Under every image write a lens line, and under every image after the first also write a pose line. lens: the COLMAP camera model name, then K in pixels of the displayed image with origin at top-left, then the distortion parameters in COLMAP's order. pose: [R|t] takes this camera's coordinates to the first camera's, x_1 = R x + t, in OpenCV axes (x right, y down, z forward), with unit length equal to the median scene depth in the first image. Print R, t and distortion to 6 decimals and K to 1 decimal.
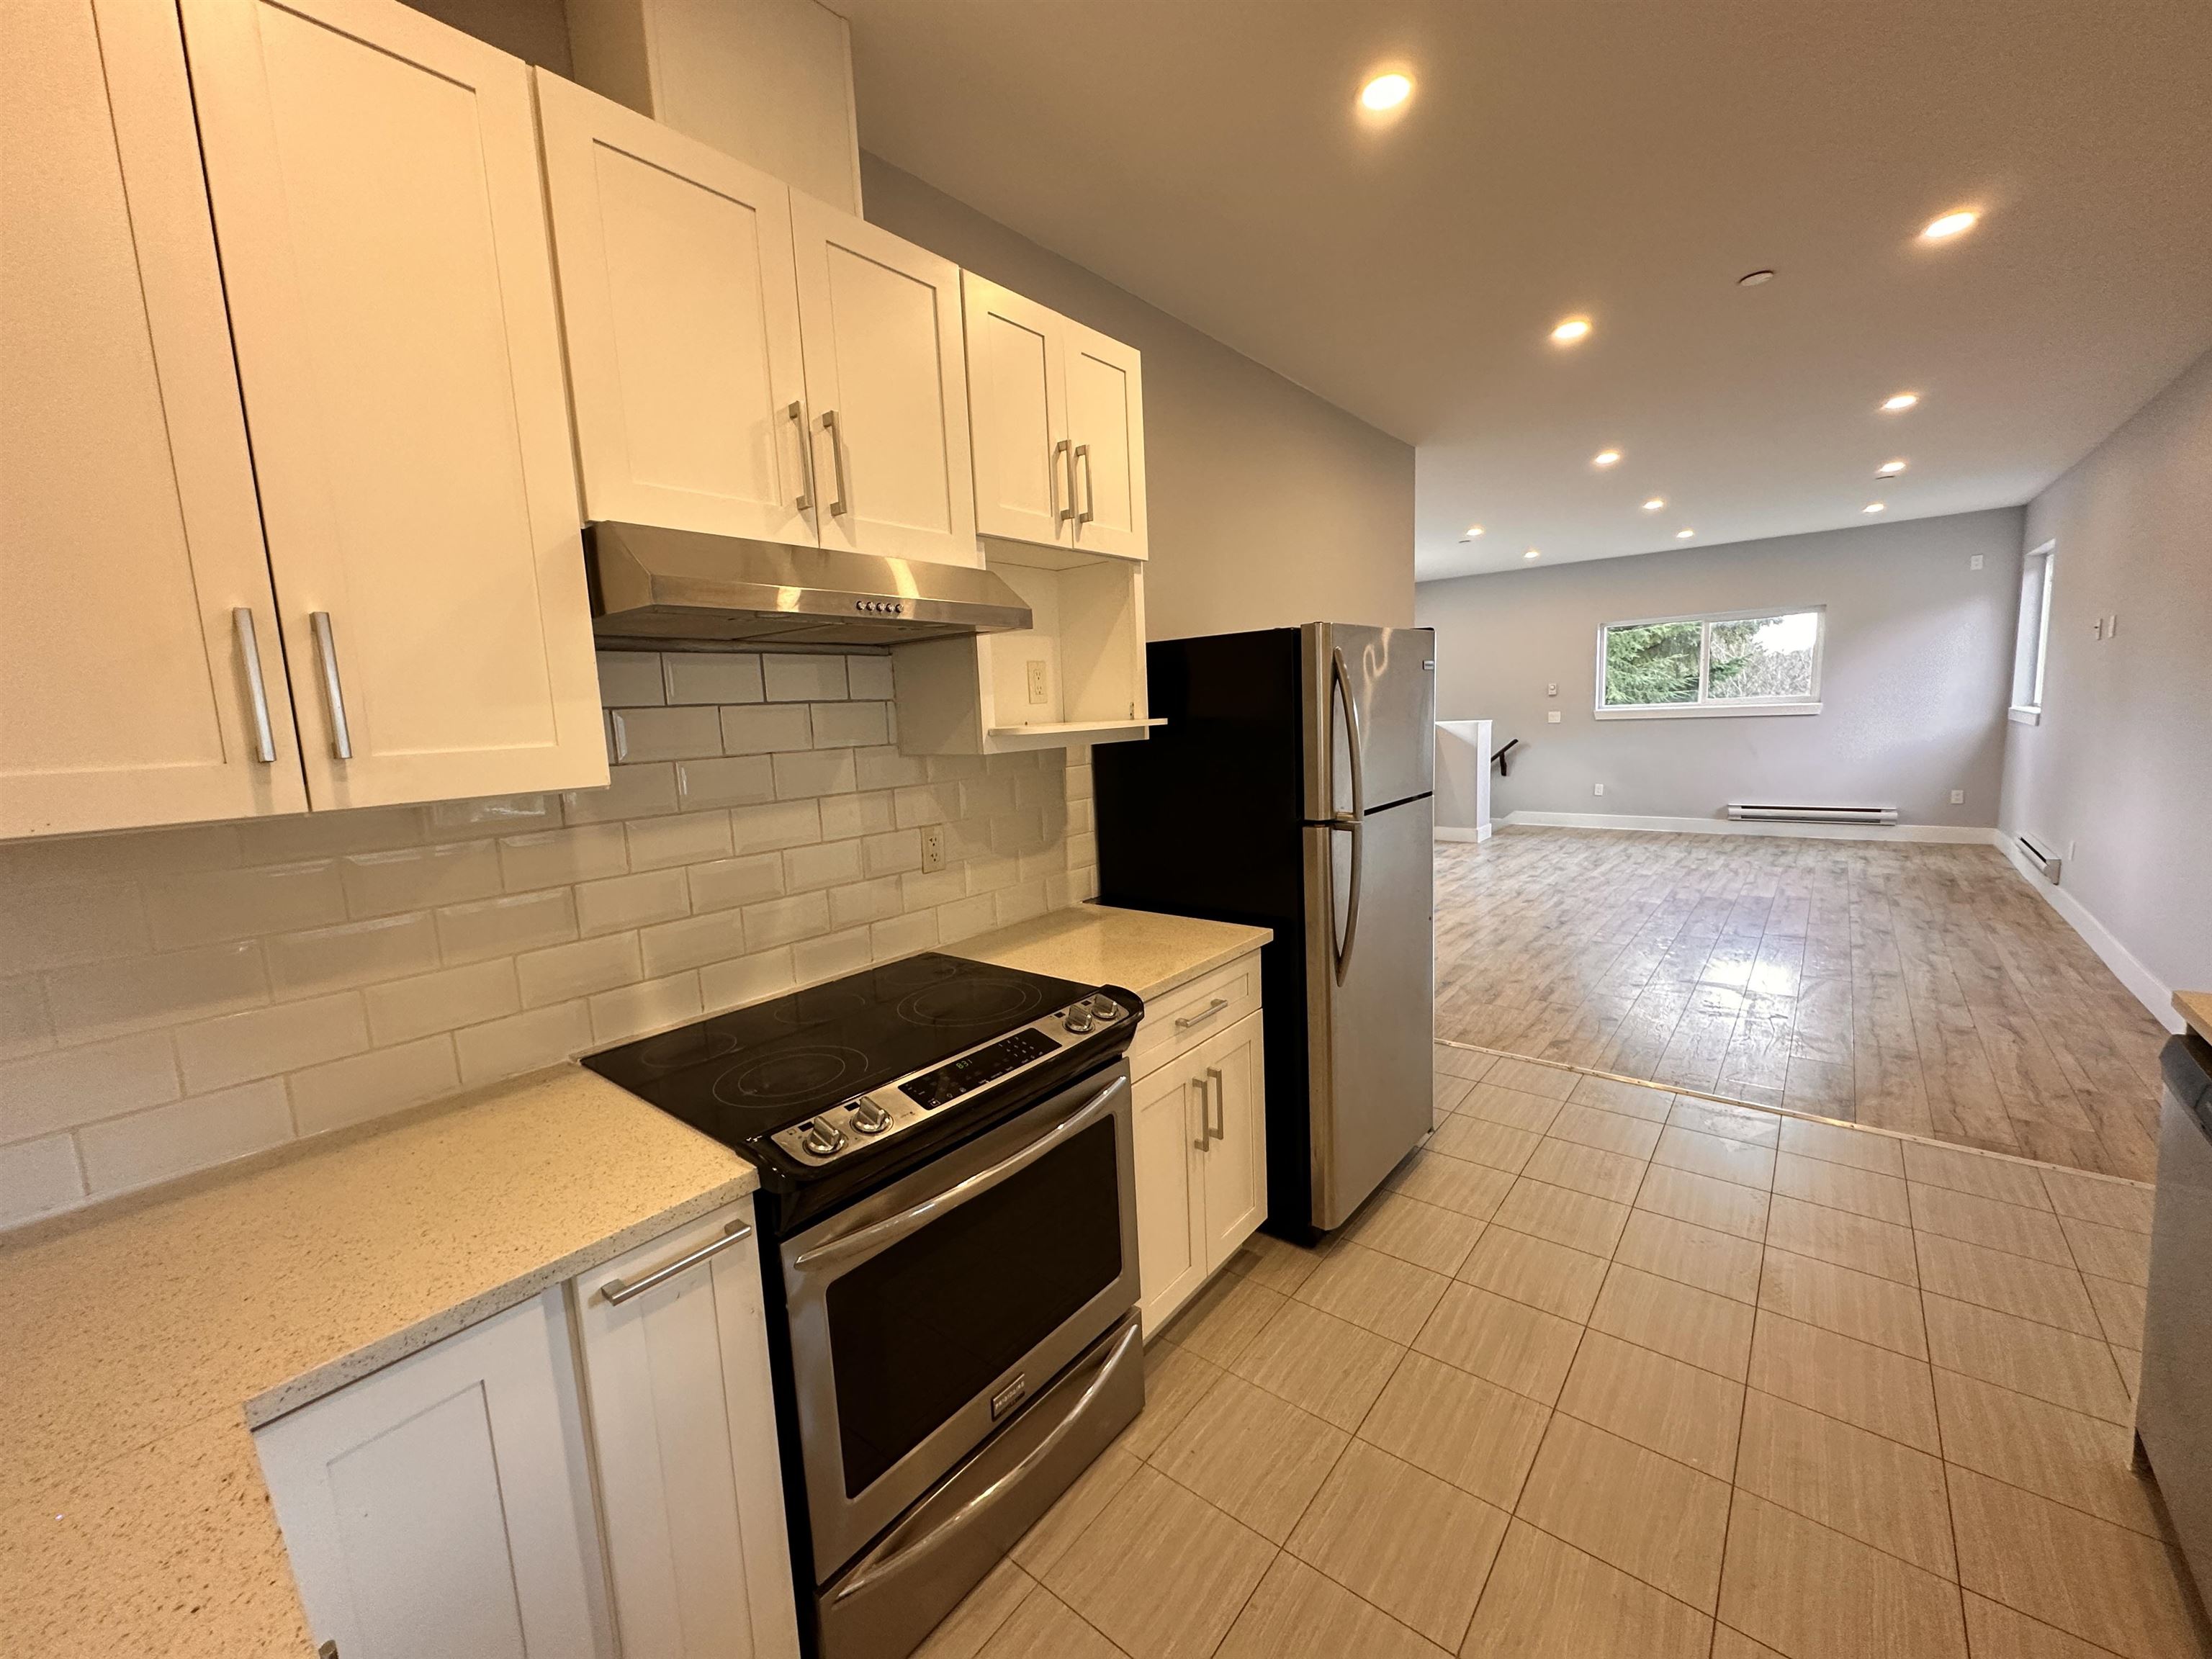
lens RADIAL K [[881.4, 0, 1127.9], [0, 881.4, 831.7], [0, 0, 1]] dist [-0.001918, 0.000126]
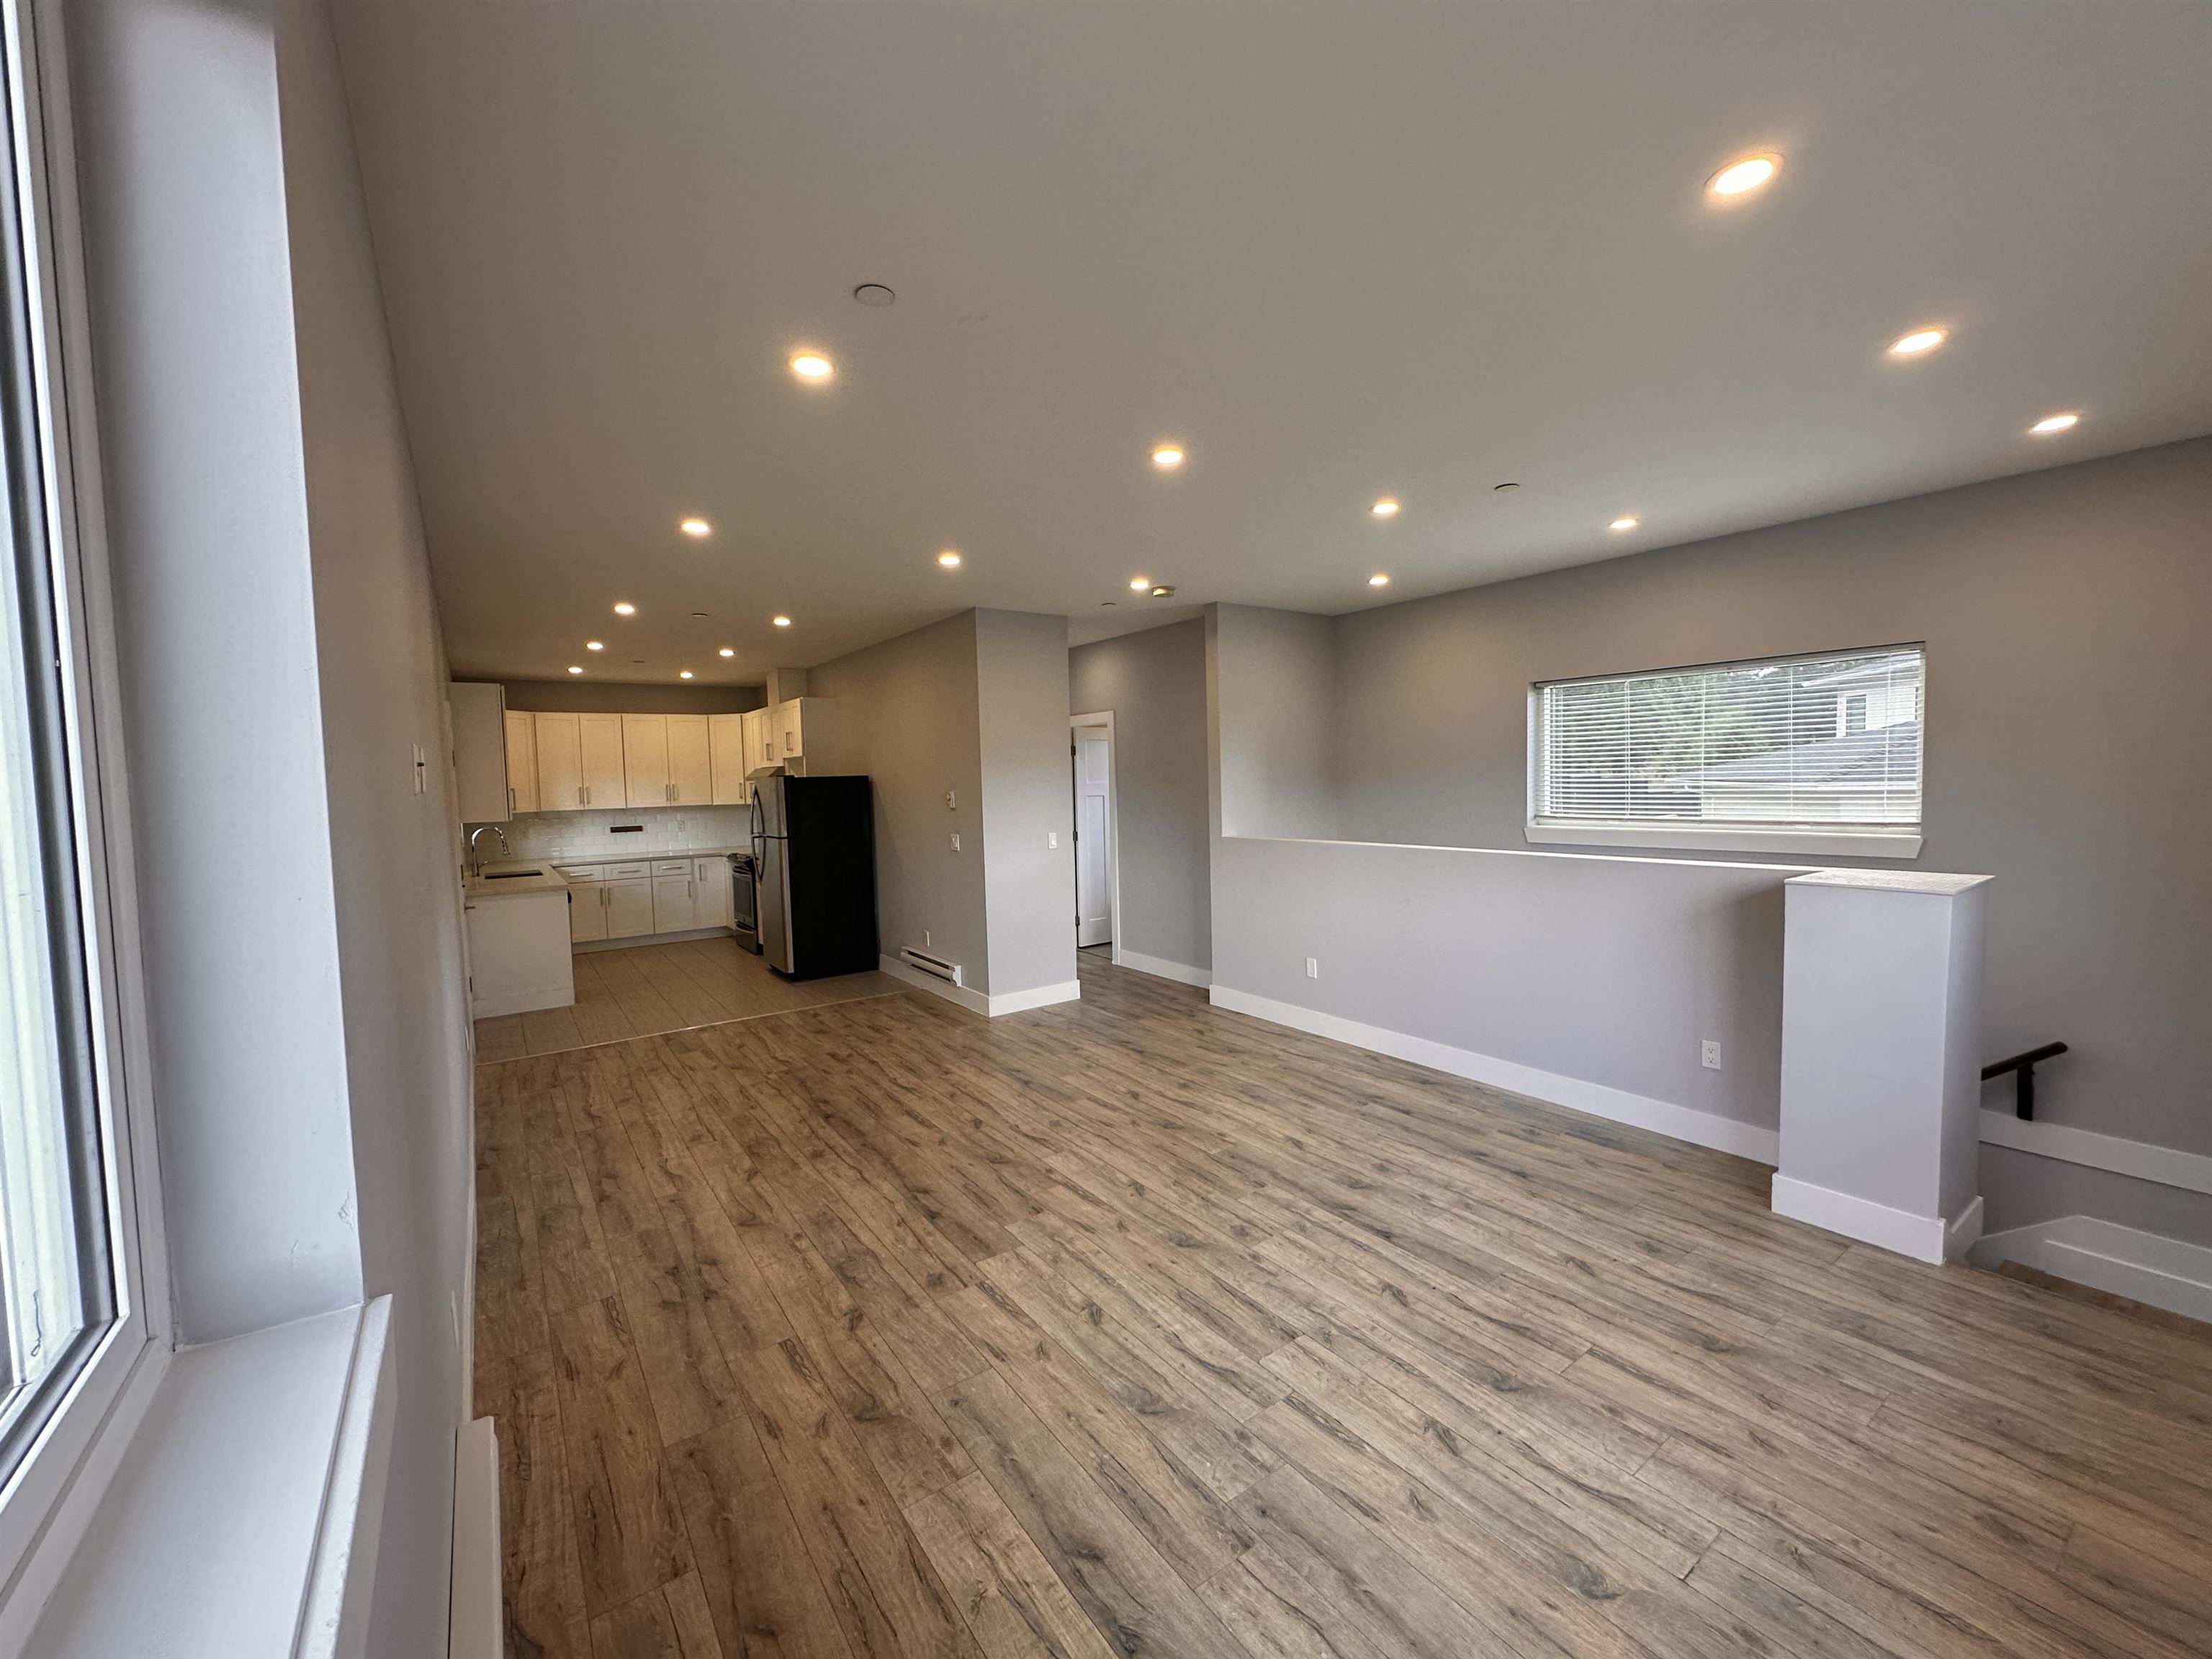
lens RADIAL K [[881.4, 0, 1104.7], [0, 881.4, 820.4], [0, 0, 1]] dist [-0.001918, 0.000126]
pose [[-0.272156, 0.102876, -0.956738, 1.715661], [-0.092030, 0.986928, 0.132302, -0.358735], [0.957842, 0.124056, -0.259131, 1.723705]]
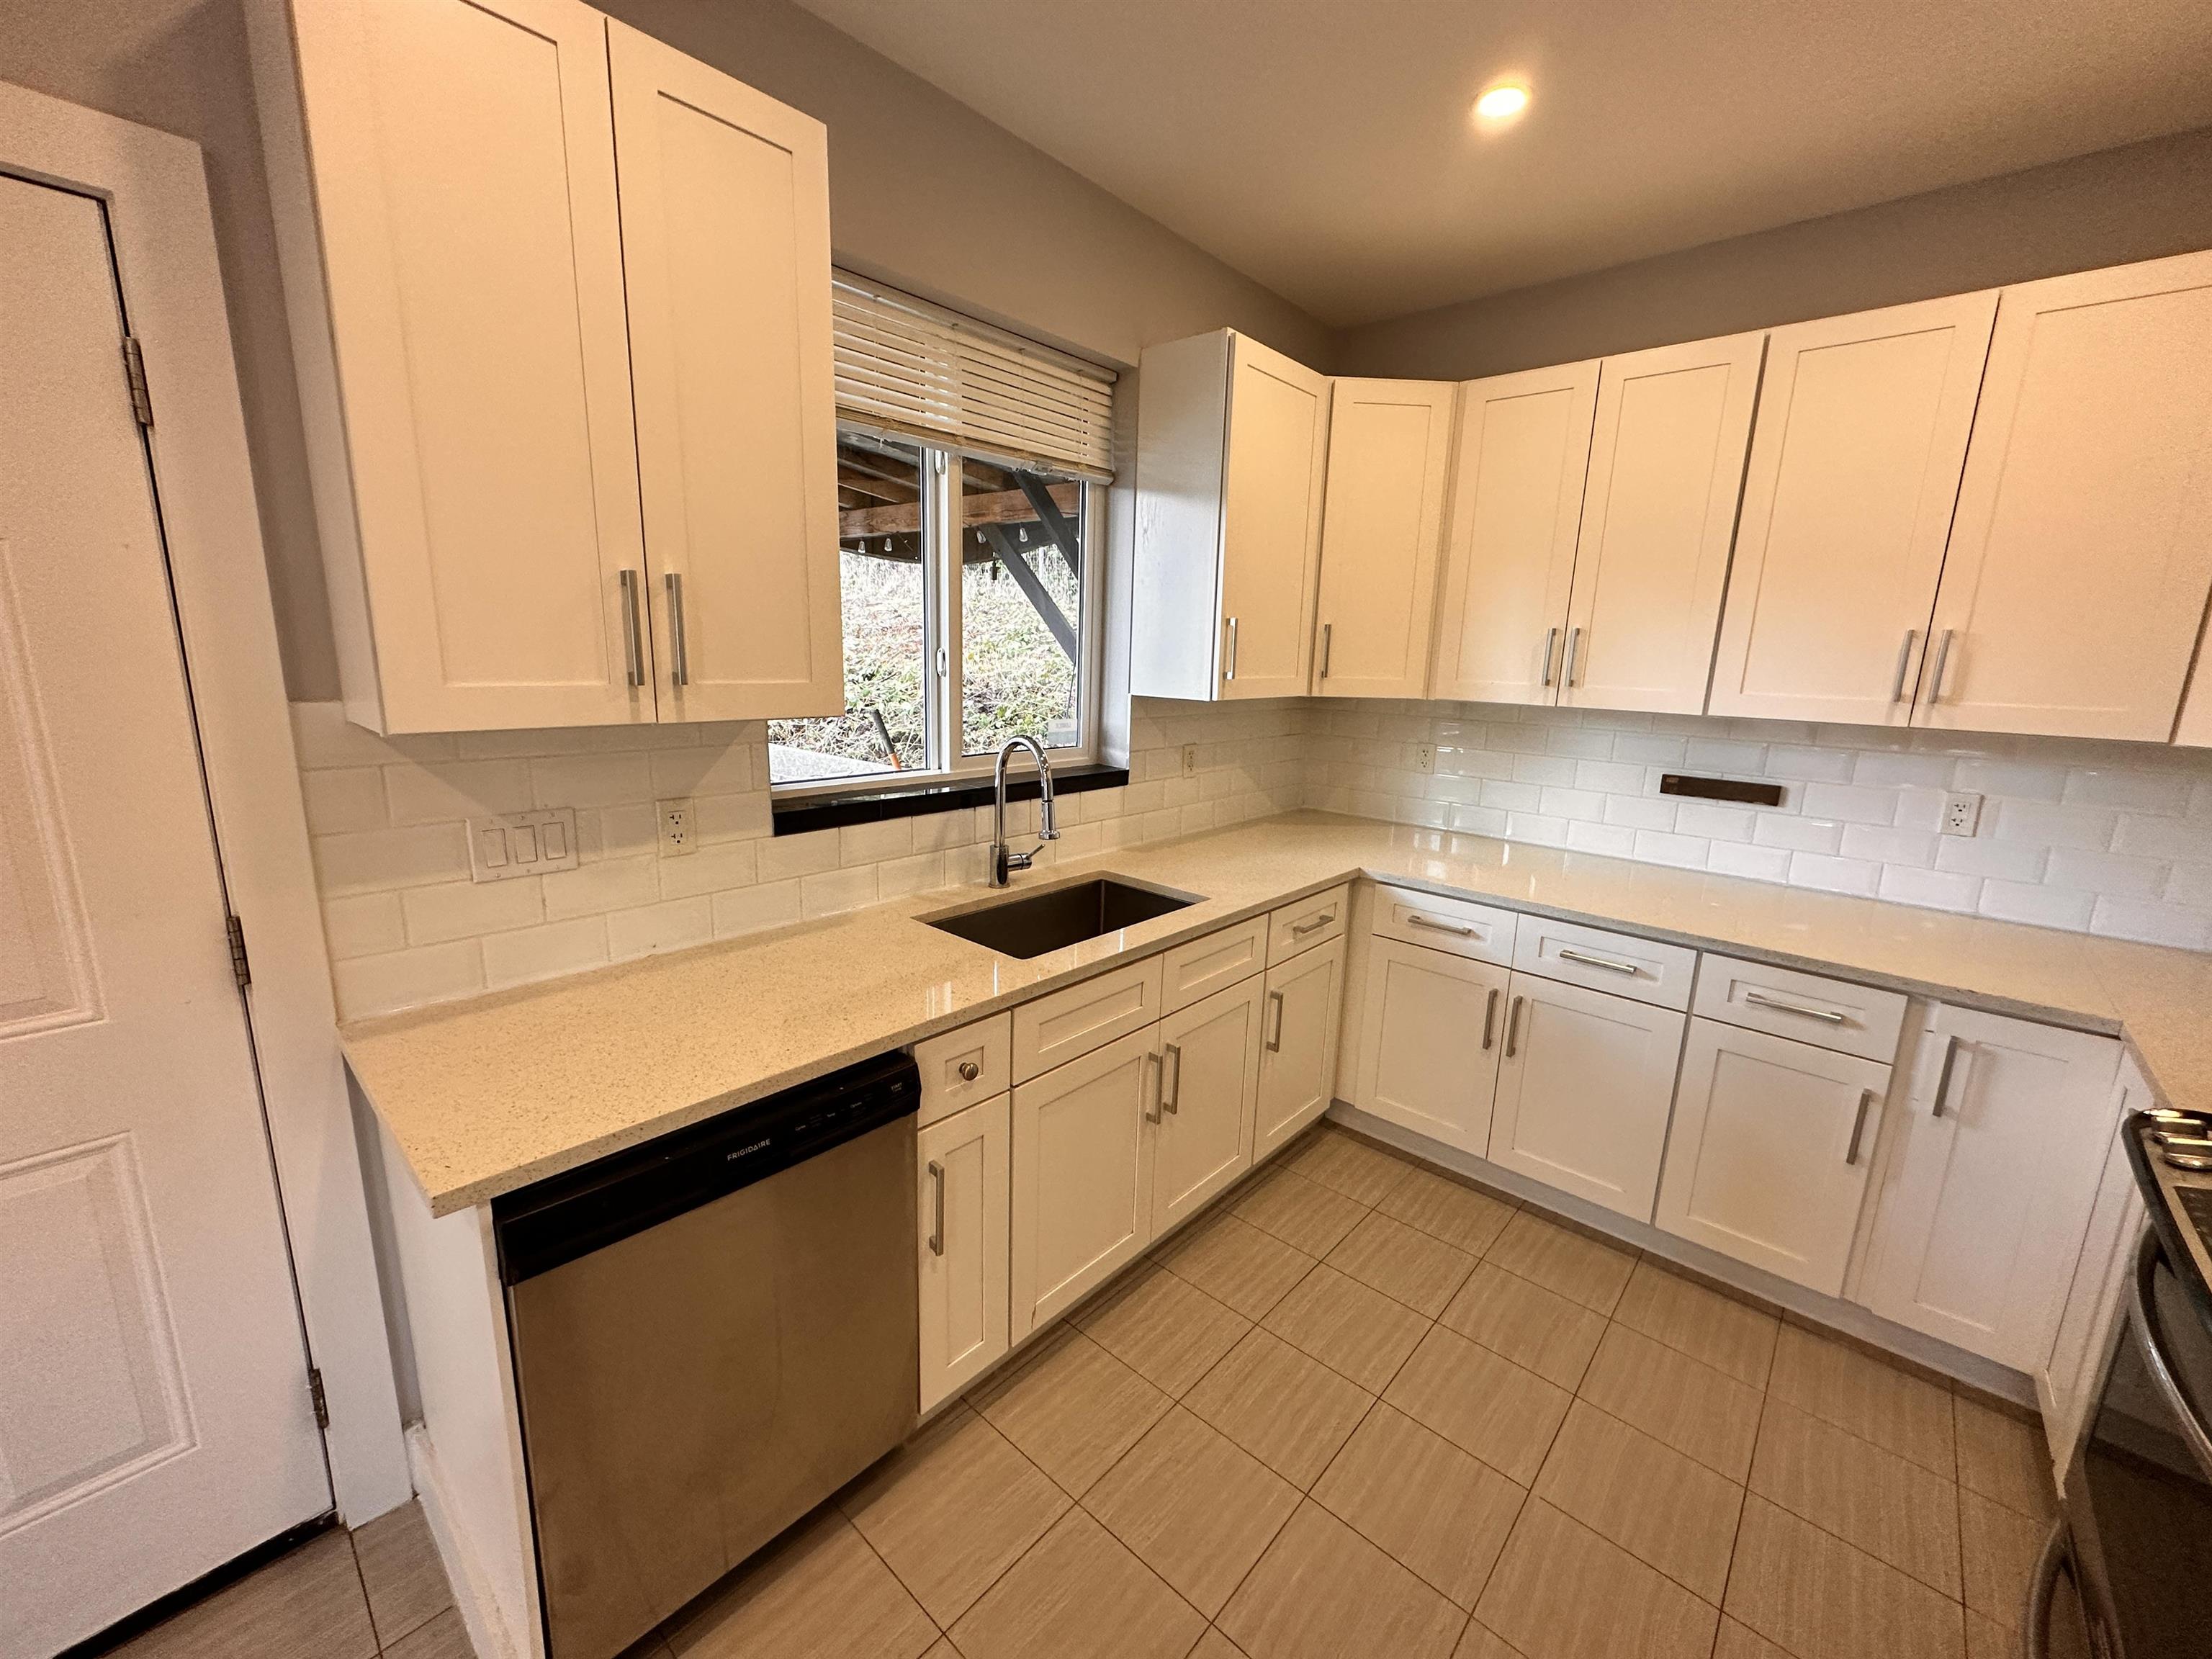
lens RADIAL K [[881.4, 0, 1104.7], [0, 881.4, 827.8], [0, 0, 1]] dist [-0.001918, 0.000126]
pose [[-0.997681, -0.001026, 0.068050, 0.240021], [0.021339, 0.944751, 0.327092, -0.108133], [-0.064626, 0.327786, -0.942539, 0.564487]]
